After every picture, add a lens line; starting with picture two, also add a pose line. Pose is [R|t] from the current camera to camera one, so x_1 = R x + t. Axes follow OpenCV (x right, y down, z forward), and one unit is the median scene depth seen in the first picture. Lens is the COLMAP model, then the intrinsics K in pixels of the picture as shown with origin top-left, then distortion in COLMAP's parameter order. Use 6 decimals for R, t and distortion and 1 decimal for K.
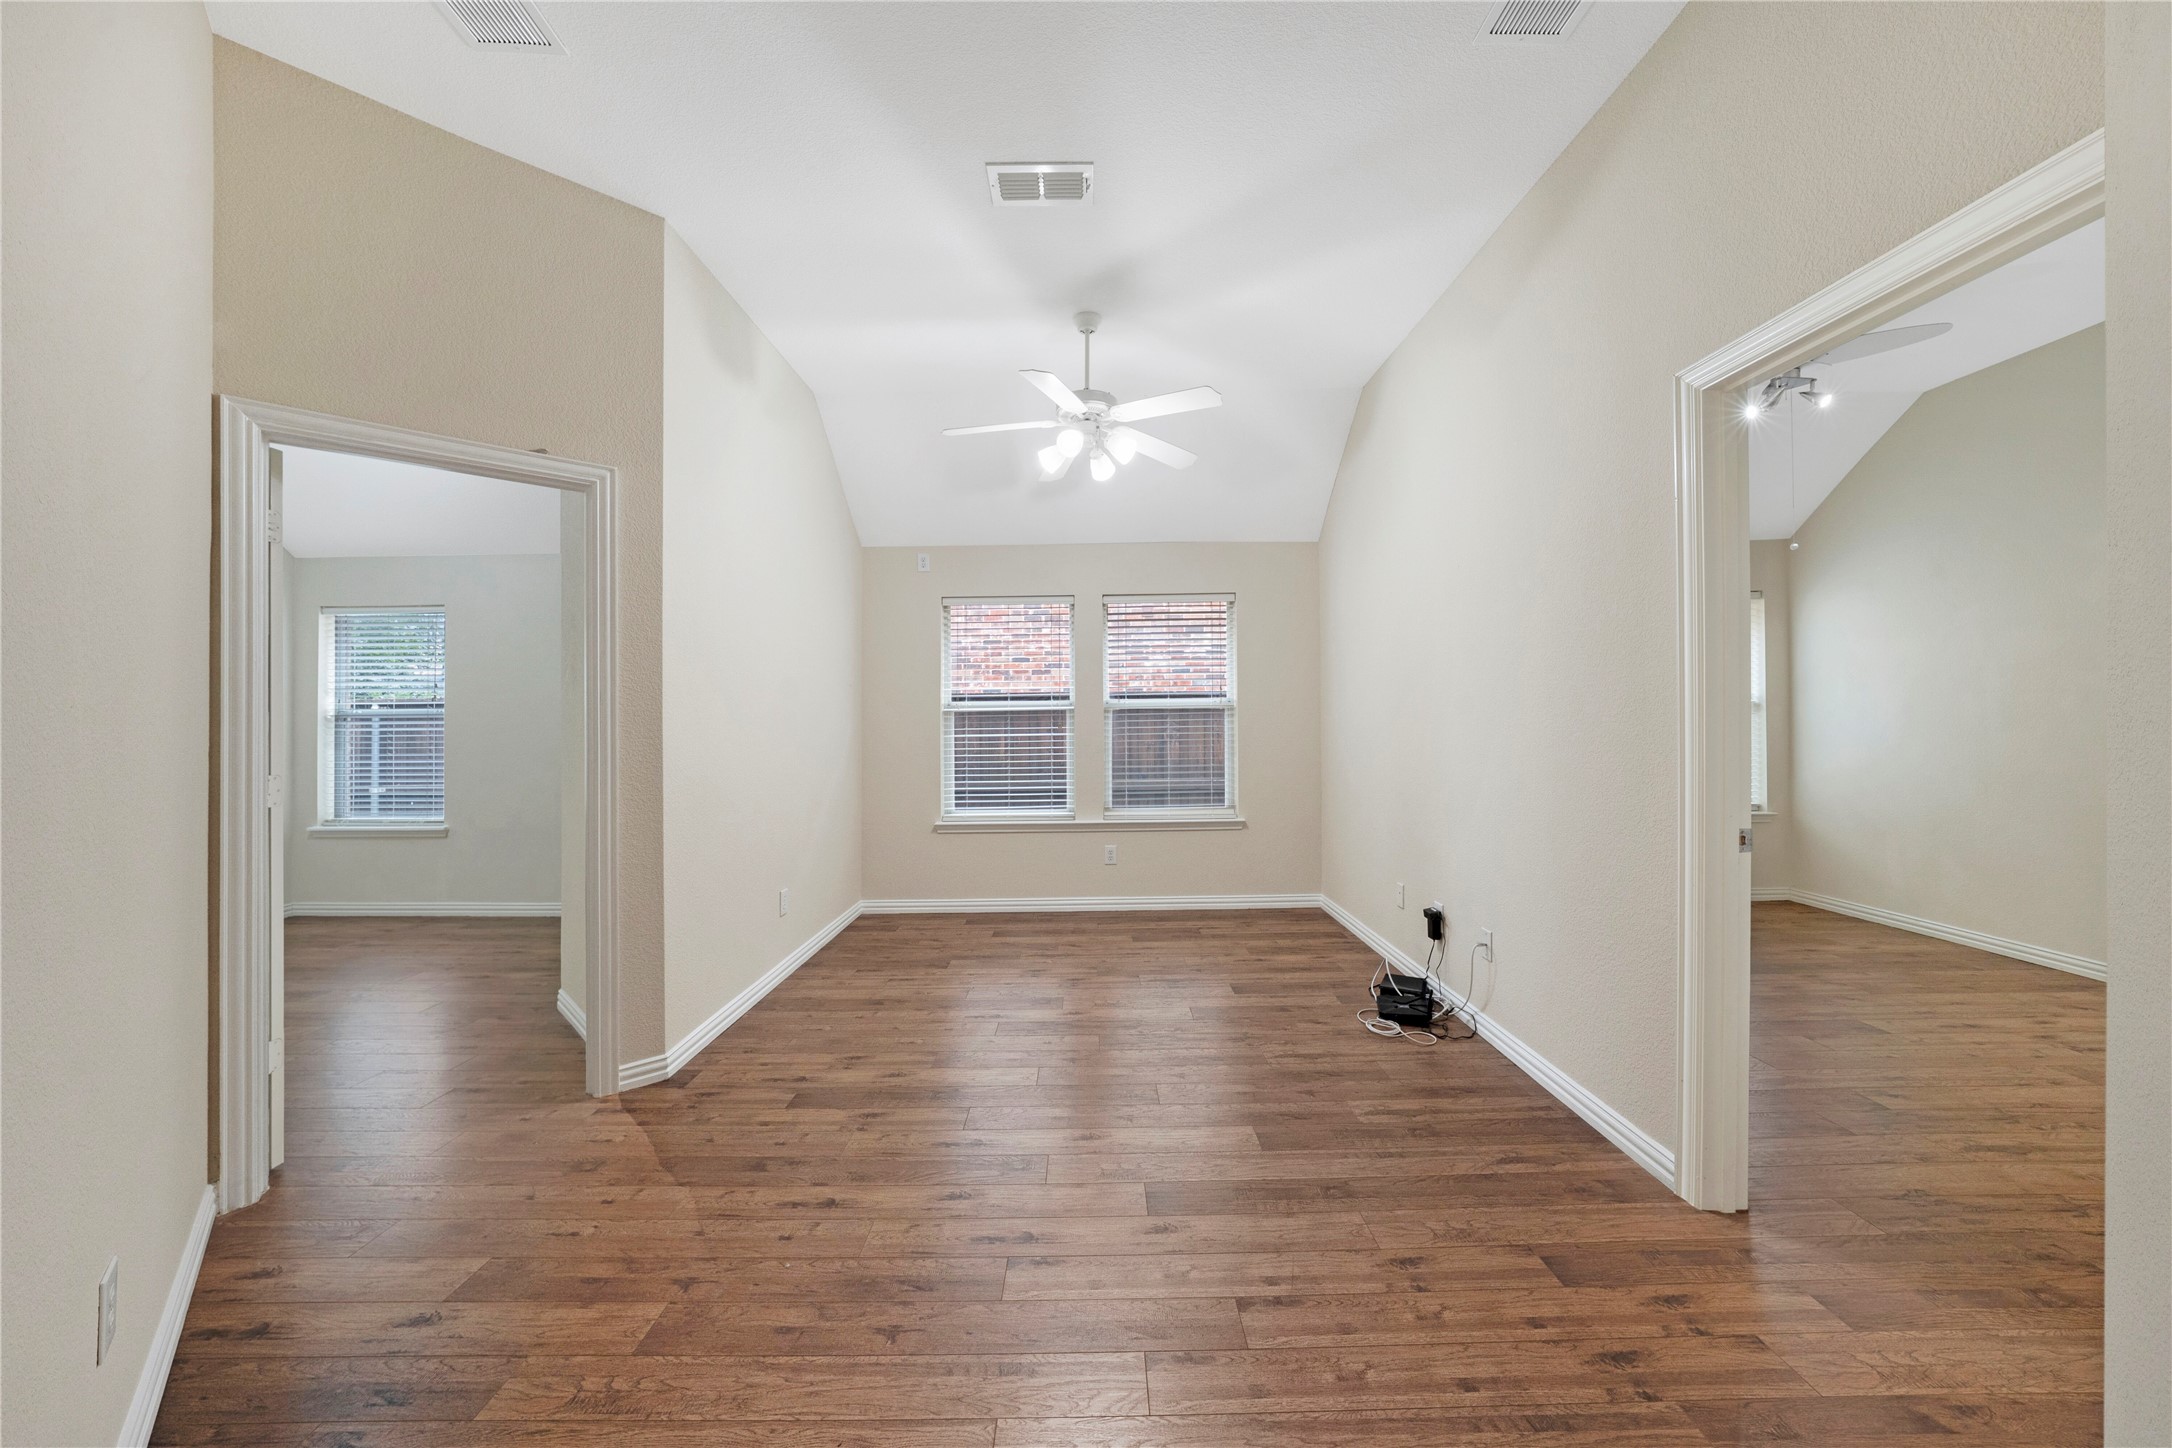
lens RADIAL K [[751.5, 0, 1090.0], [0, 751.5, 720.1], [0, 0, 1]] dist [-0.030025, 0.006478]
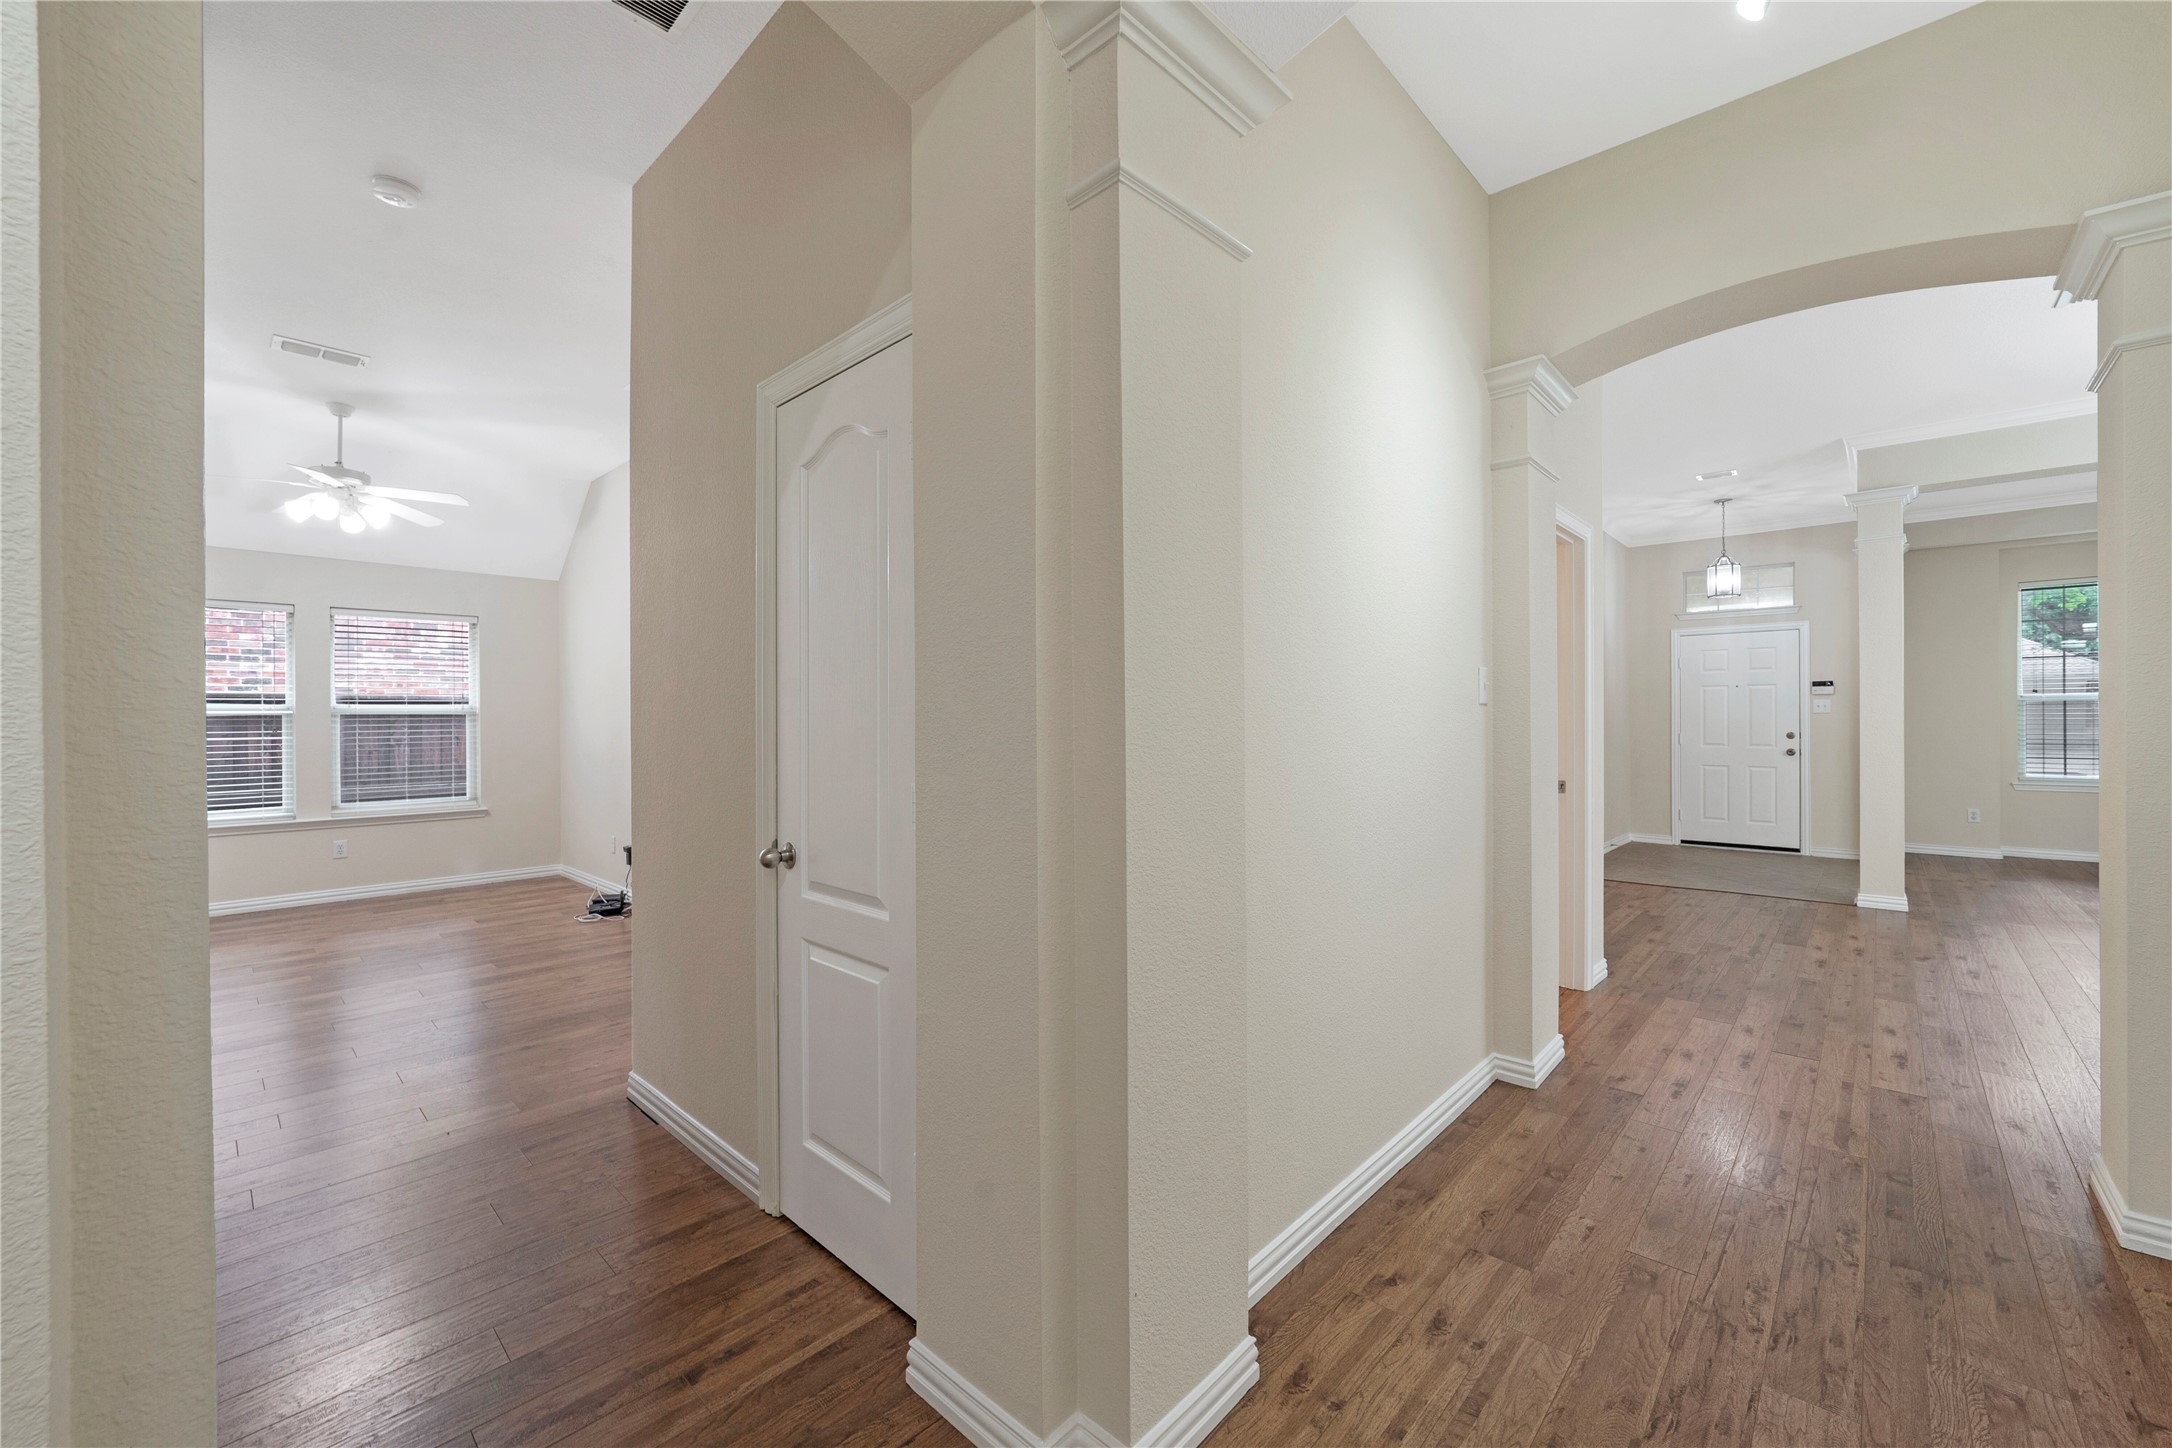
lens RADIAL K [[878.2, 0, 1086.0], [0, 878.2, 724.0], [0, 0, 1]] dist [-0.001211, 0.000020]
pose [[0.697044, 0.002986, 0.717022, -0.132785], [-0.003867, 0.999992, -0.000405, -0.004528], [-0.717018, -0.002491, 0.697050, -0.664156]]
